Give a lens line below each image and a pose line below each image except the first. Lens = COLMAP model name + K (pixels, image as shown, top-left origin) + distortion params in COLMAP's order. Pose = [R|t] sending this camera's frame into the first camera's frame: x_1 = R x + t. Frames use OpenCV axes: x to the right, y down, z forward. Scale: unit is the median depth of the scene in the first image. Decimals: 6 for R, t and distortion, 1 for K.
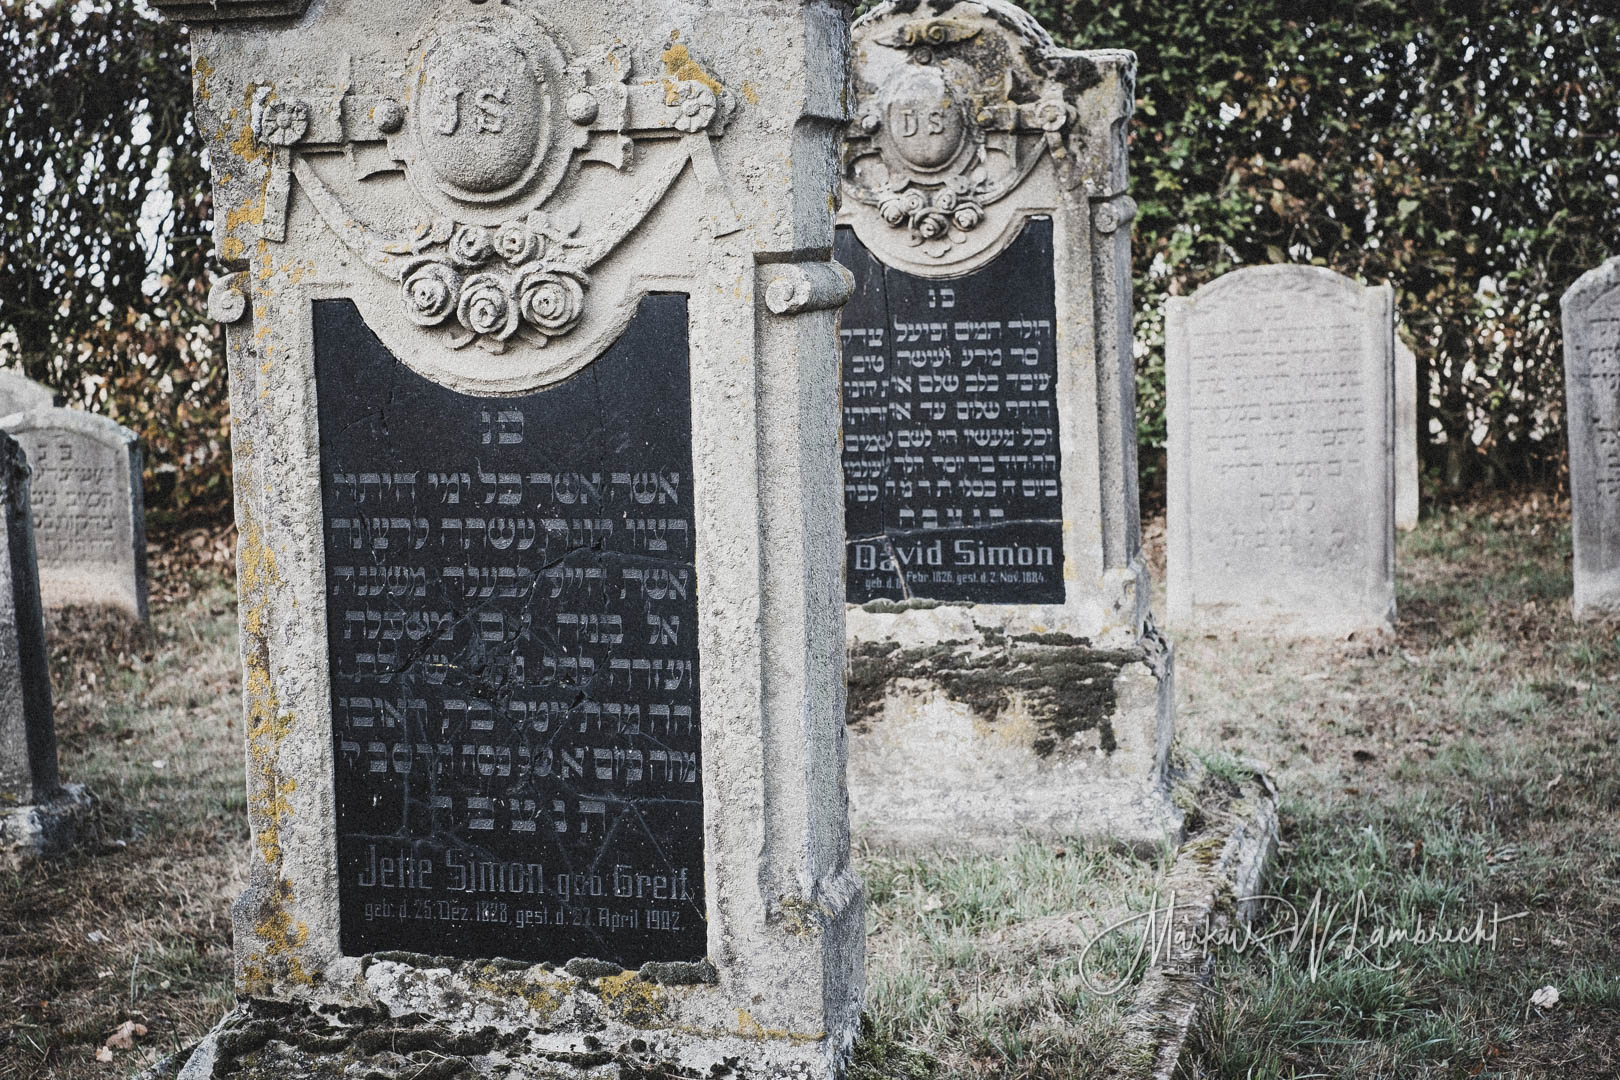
lens RADIAL K [[2569.9, 0, 810.0], [0, 2569.9, 540.0], [0, 0, 1]] dist [-0.027149, 0.024849]
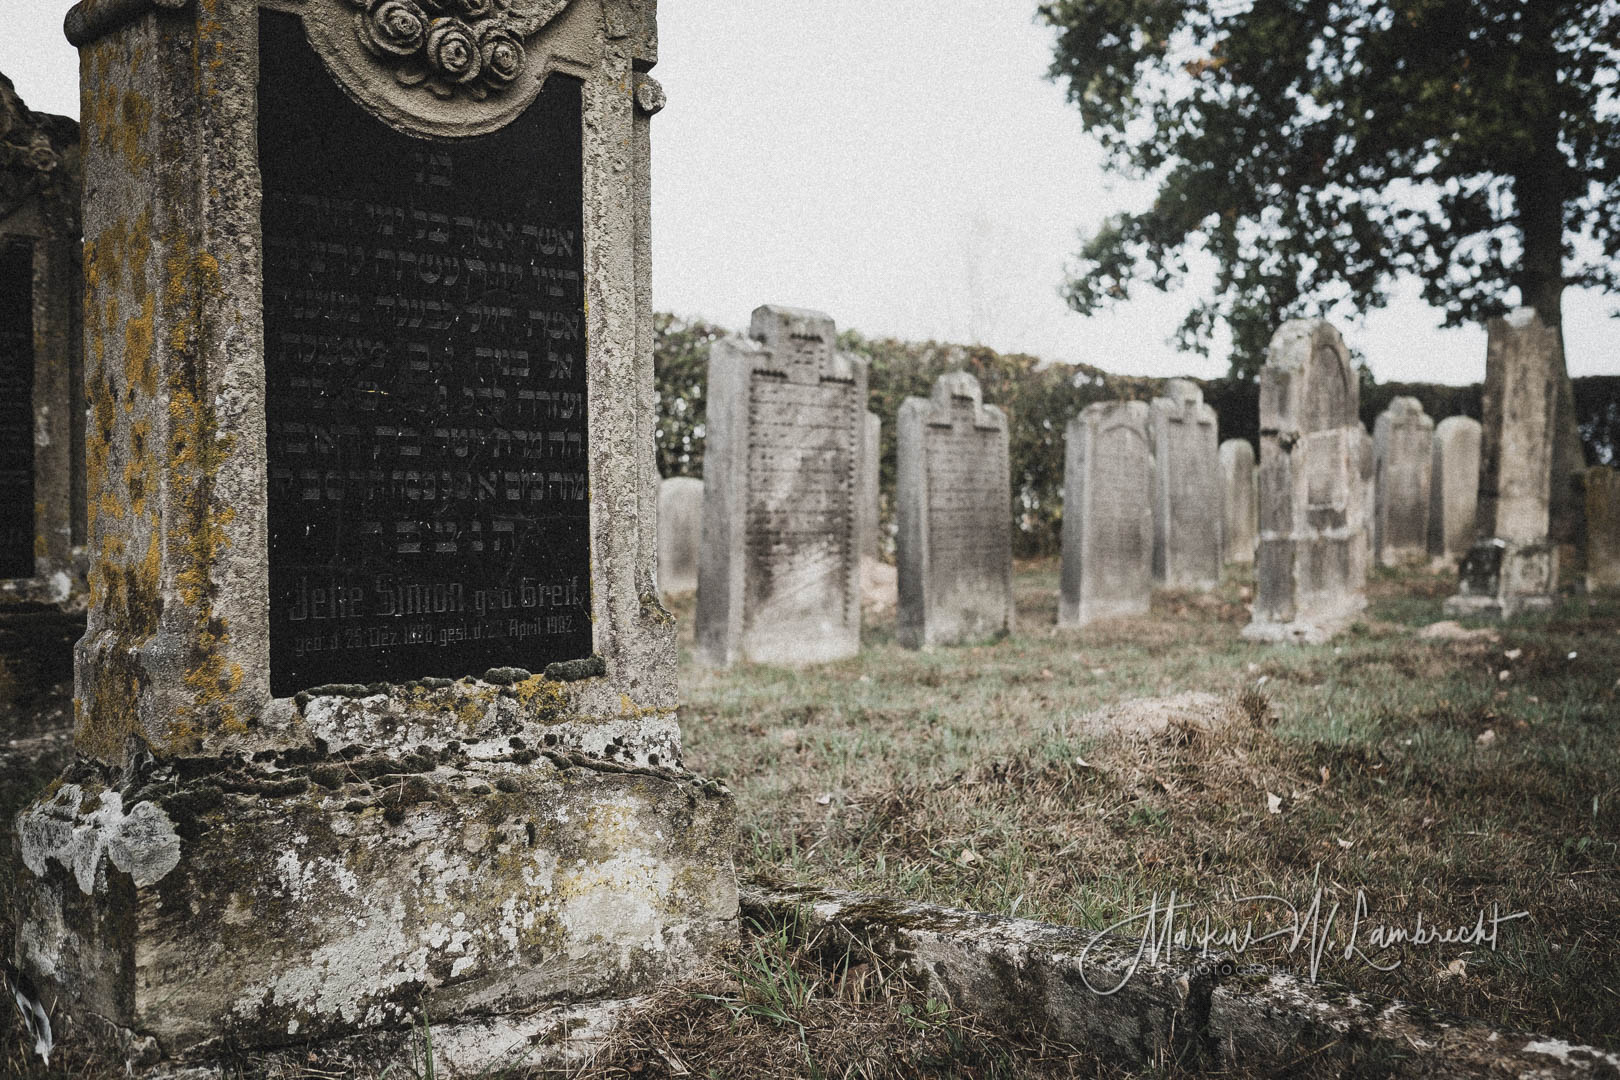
lens RADIAL K [[1658.6, 0, 810.0], [0, 1658.6, 540.0], [0, 0, 1]] dist [-0.000157, 0.013806]
pose [[0.508191, 0.011013, 0.861174, -0.624762], [0.111405, 0.990677, -0.078411, 0.178750], [-0.854009, 0.135787, 0.502226, 0.527330]]
